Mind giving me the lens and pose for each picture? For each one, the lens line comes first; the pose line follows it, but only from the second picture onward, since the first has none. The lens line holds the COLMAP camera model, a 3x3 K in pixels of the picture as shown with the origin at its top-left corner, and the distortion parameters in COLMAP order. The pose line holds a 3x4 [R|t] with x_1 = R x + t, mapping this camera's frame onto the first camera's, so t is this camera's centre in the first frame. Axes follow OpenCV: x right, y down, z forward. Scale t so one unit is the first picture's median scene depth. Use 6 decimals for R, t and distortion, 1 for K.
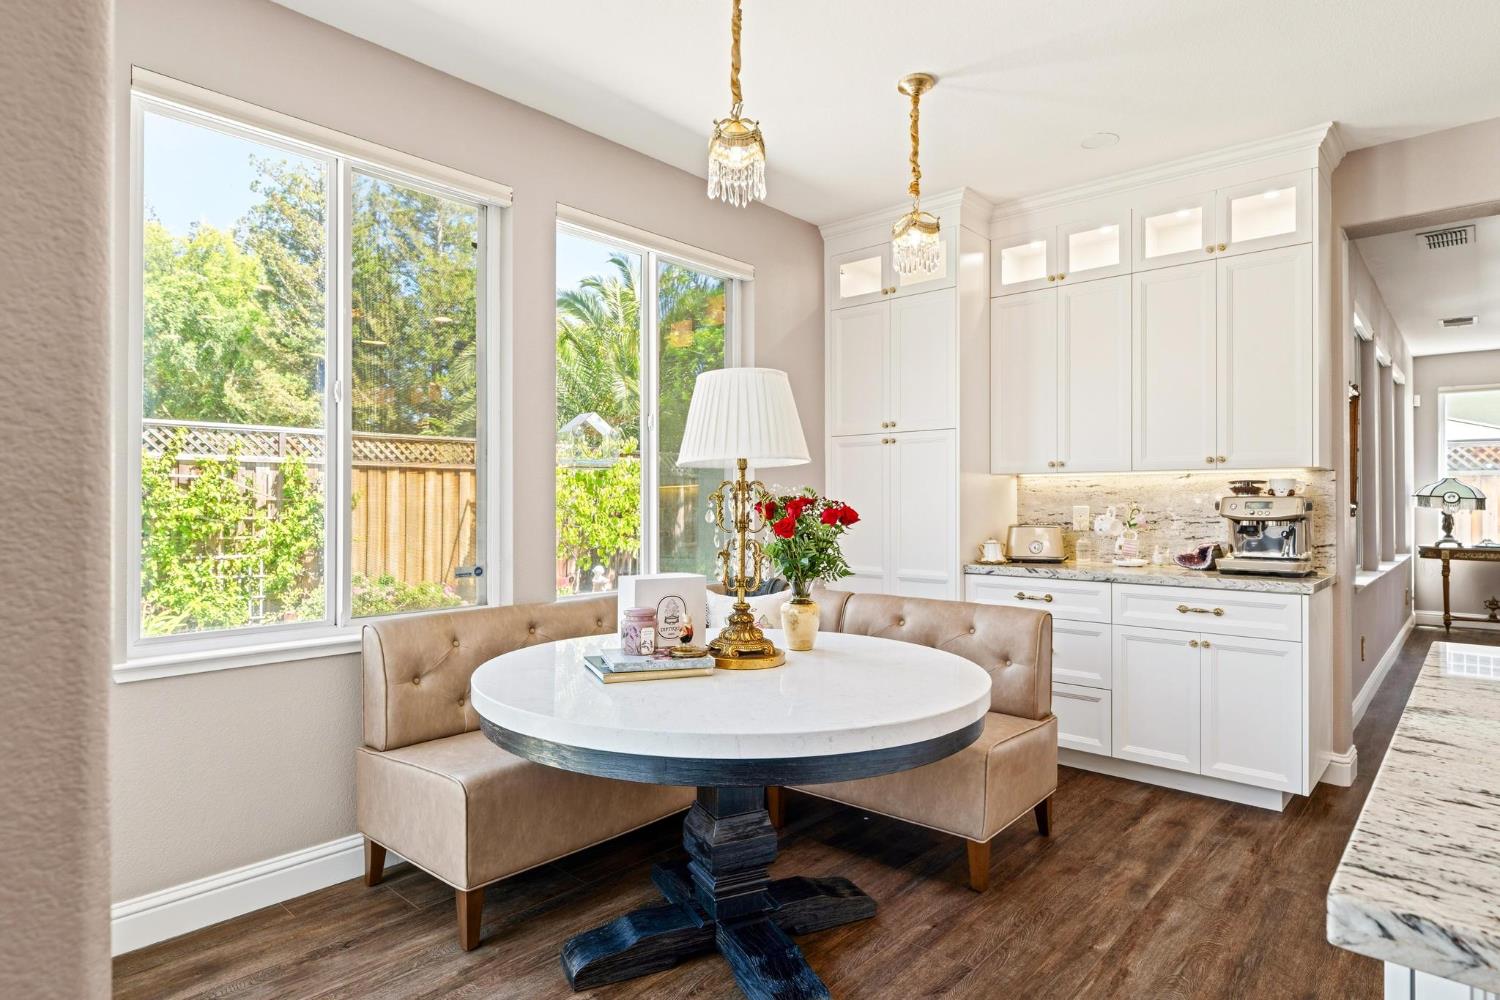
lens RADIAL K [[823.3, 0, 752.6], [0, 823.3, 493.8], [0, 0, 1]] dist [-0.000977, 0.001951]
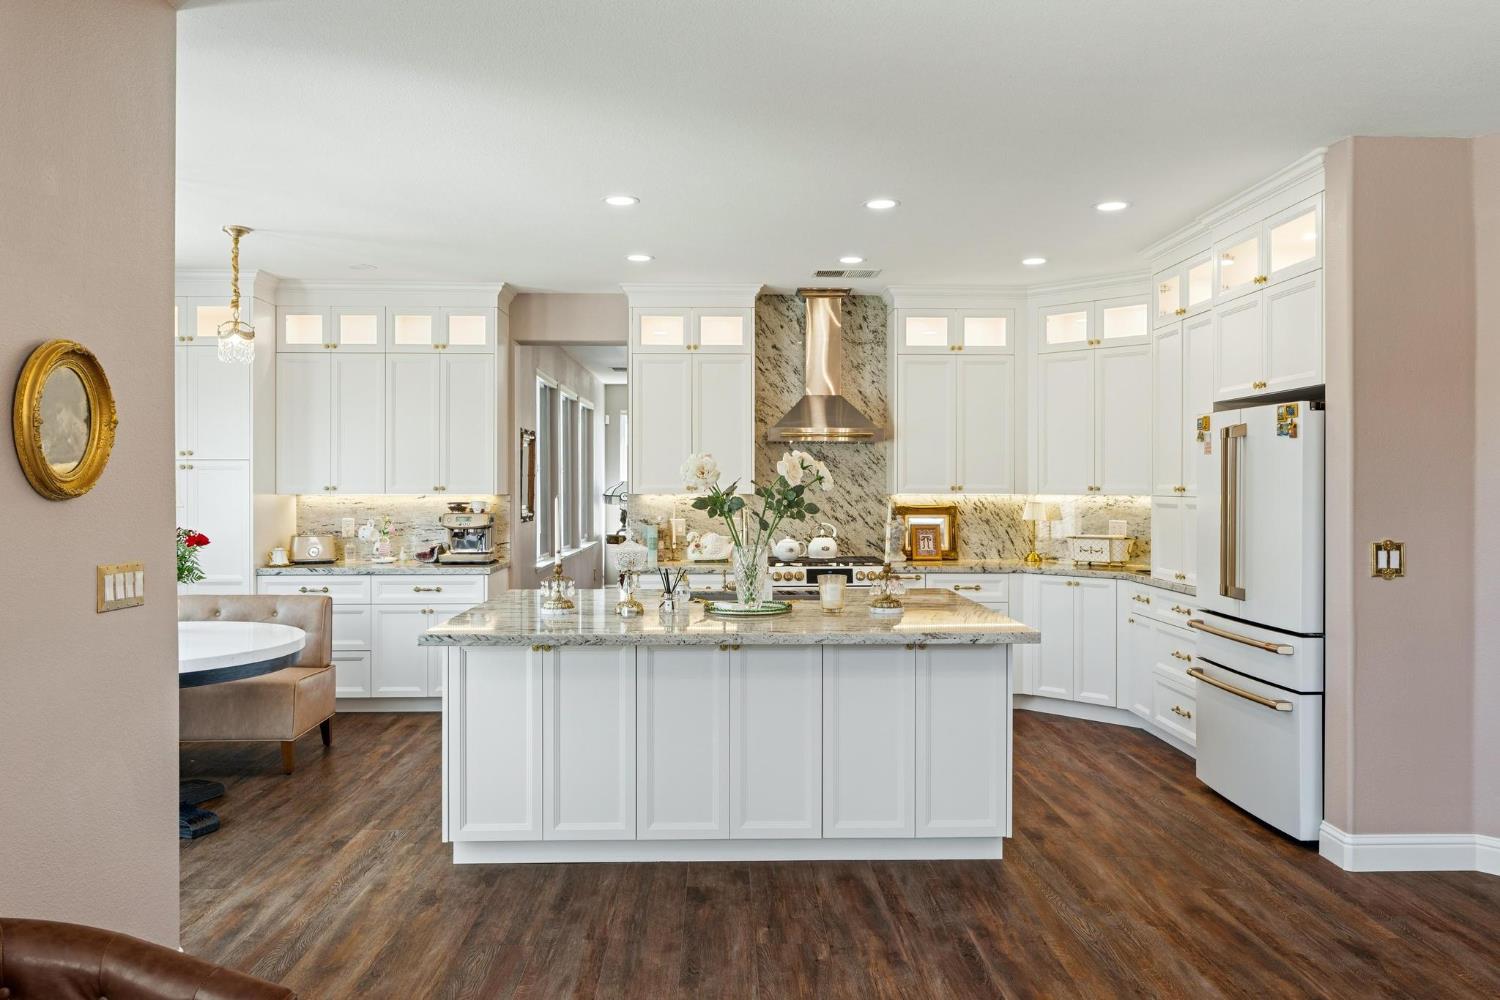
lens RADIAL K [[1055.0, 0, 753.6], [0, 1055.0, 491.6], [0, 0, 1]] dist [-0.003650, 0.001897]
pose [[0.725838, -0.005886, 0.687840, -0.336206], [-0.006900, 0.999851, 0.015837, -0.069638], [-0.687831, -0.016241, 0.725689, -0.774317]]
